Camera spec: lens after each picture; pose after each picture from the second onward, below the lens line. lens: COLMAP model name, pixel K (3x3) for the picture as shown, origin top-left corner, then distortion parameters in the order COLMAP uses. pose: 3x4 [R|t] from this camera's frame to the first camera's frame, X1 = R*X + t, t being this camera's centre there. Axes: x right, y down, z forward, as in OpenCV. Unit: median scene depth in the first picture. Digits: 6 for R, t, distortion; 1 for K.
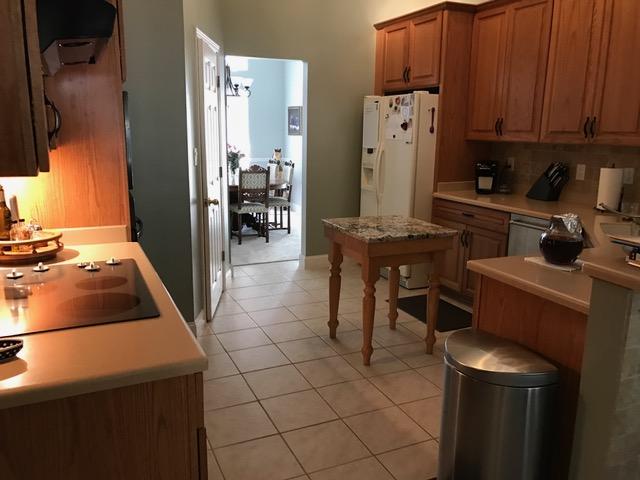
lens RADIAL K [[524.3, 0, 320.0], [0, 524.3, 240.0], [0, 0, 1]] dist [0.034425, -0.043335]
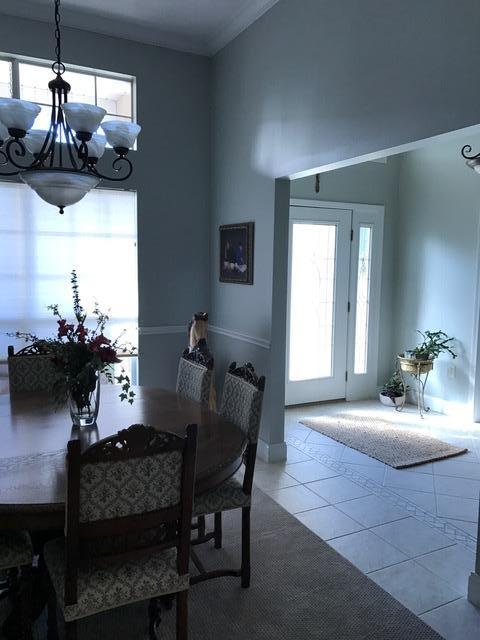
lens RADIAL K [[524.3, 0, 240.0], [0, 524.3, 320.0], [0, 0, 1]] dist [0.034425, -0.043335]
pose [[0.999436, -0.001025, 0.033578, -0.062057], [0.004394, 0.994936, -0.100418, -0.123371], [-0.033305, 0.100509, 0.994379, 0.553390]]
